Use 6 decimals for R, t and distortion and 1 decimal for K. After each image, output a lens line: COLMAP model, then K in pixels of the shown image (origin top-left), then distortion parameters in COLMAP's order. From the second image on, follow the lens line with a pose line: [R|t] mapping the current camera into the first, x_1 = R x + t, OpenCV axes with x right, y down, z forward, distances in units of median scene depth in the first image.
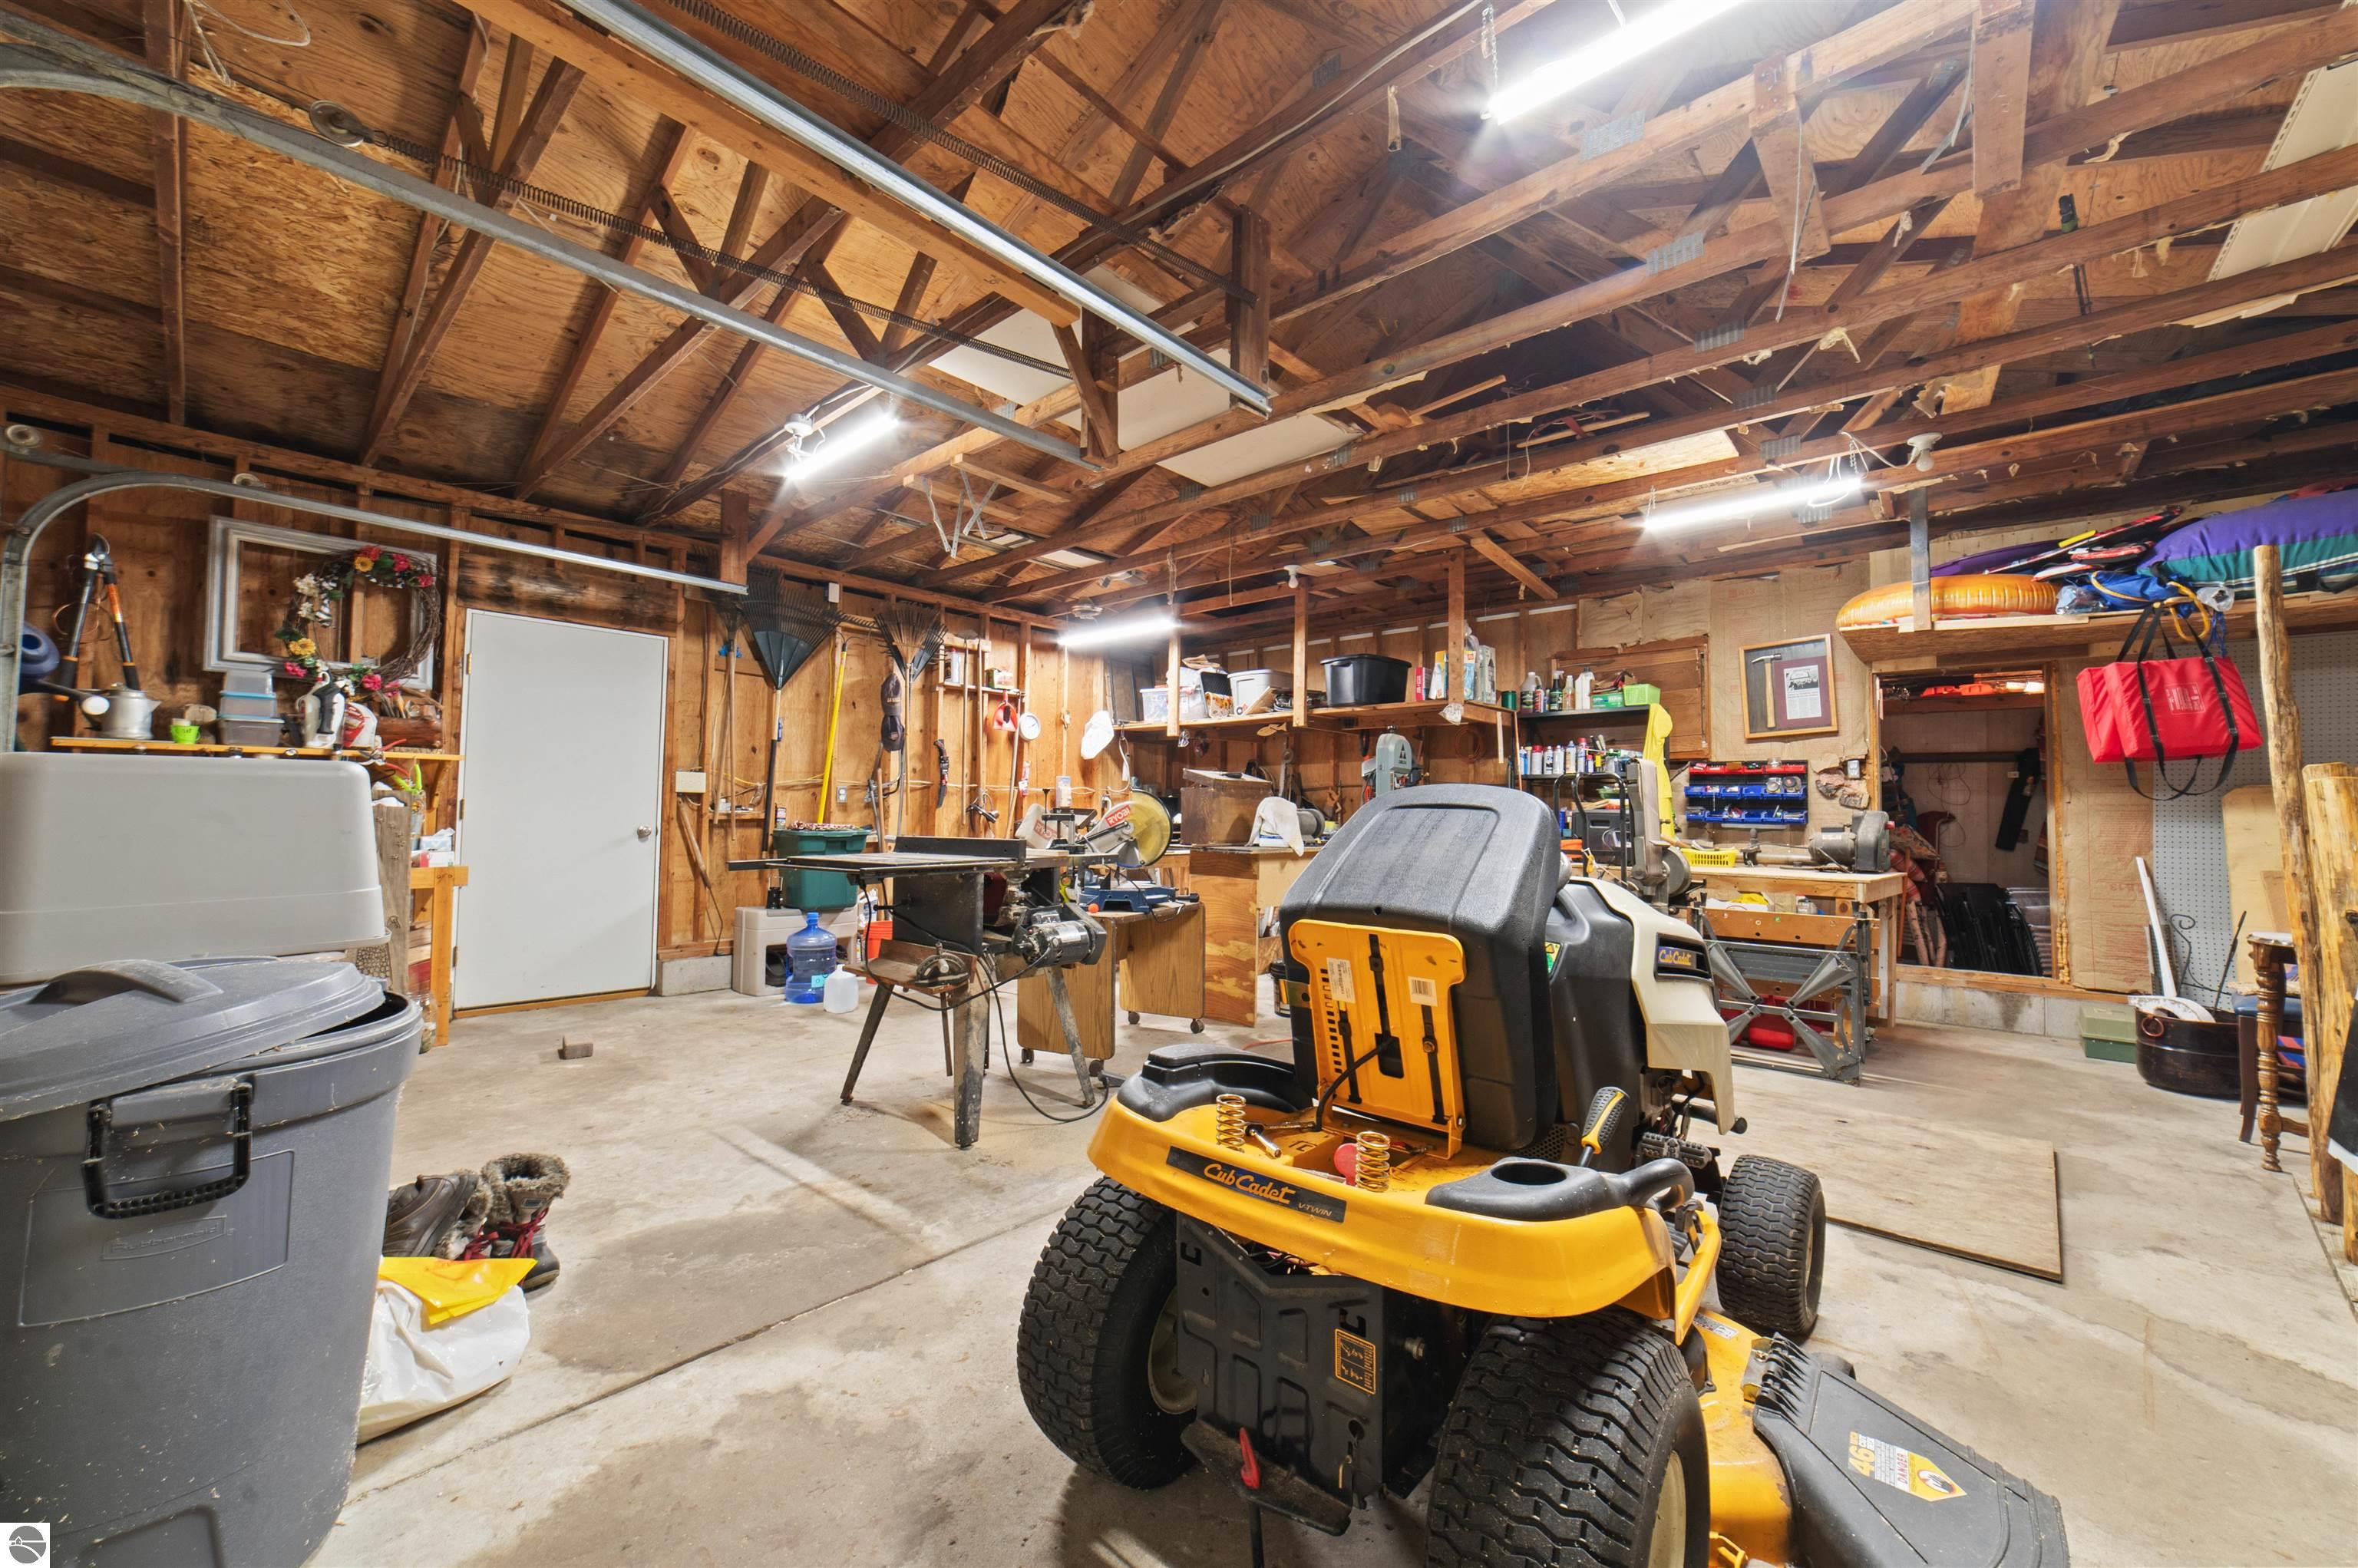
lens RADIAL K [[926.1, 0, 1171.9], [0, 926.1, 774.0], [0, 0, 1]] dist [-0.000367, 0.000027]
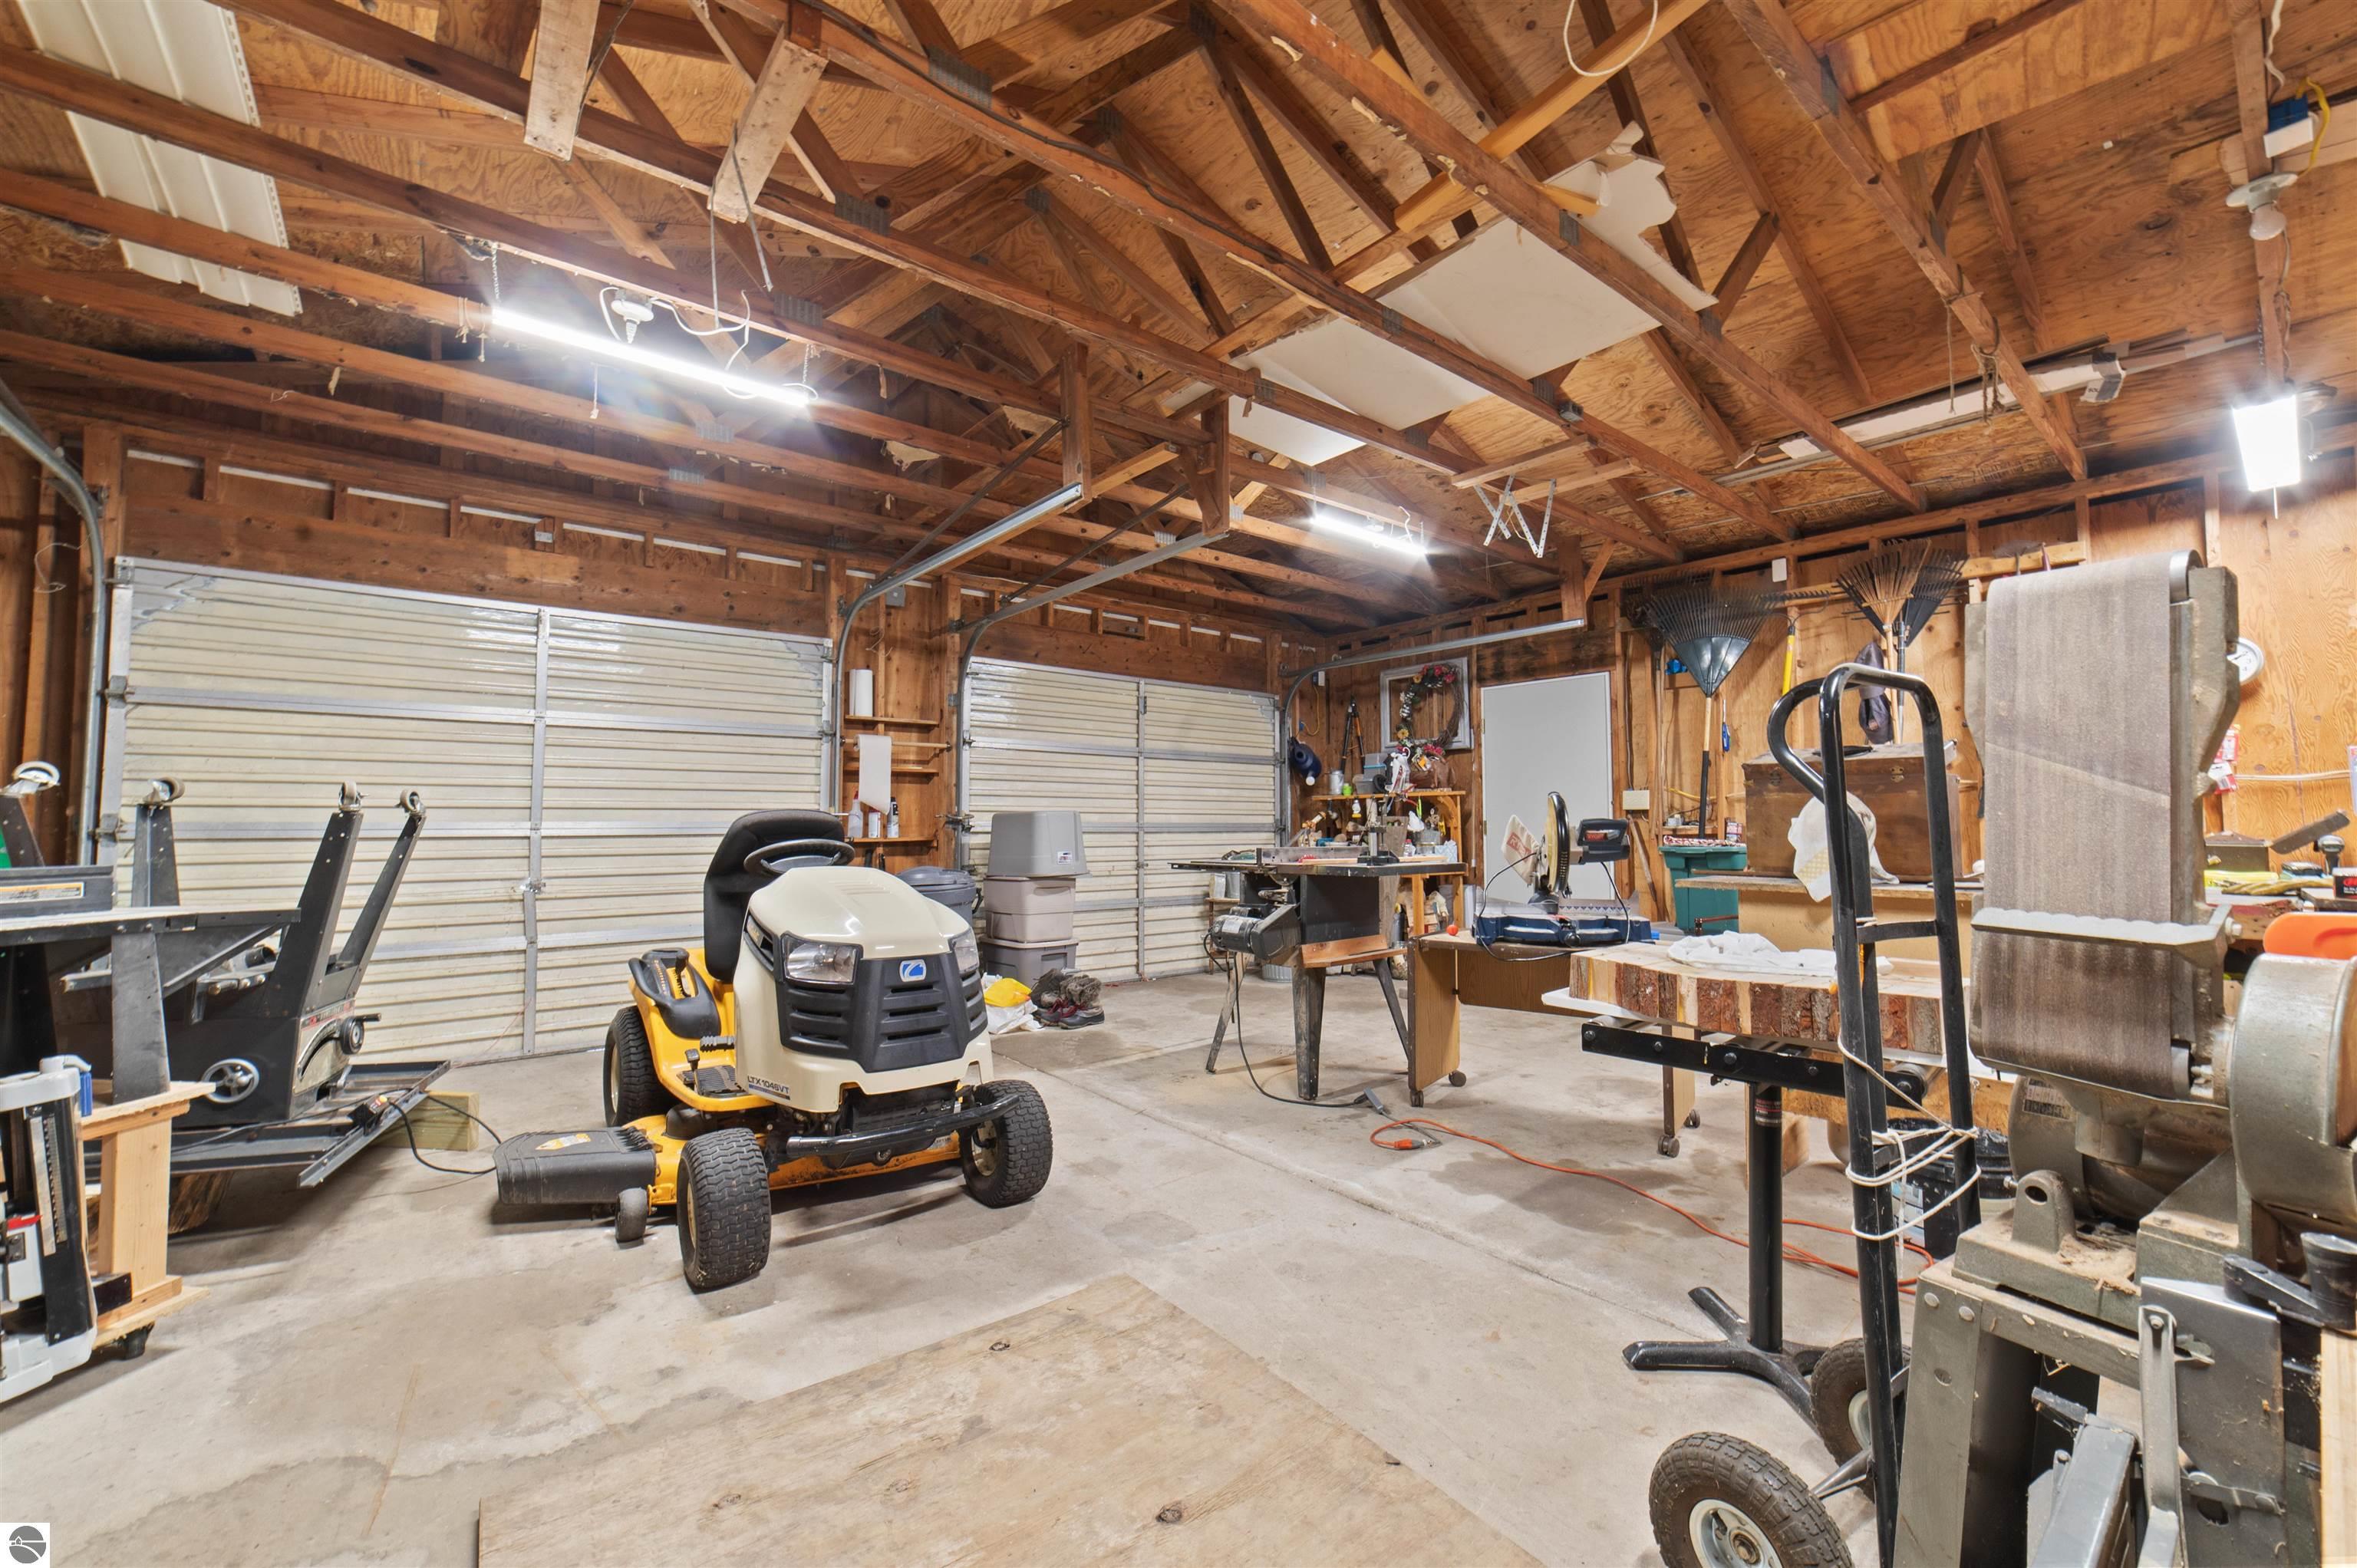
lens RADIAL K [[925.7, 0, 1171.4], [0, 925.7, 774.0], [0, 0, 1]] dist [-0.000367, 0.000027]
pose [[-0.181411, -0.064110, -0.981315, 0.829608], [0.041331, 0.996494, -0.072742, 0.044985], [0.982538, -0.053755, -0.178125, 0.870369]]
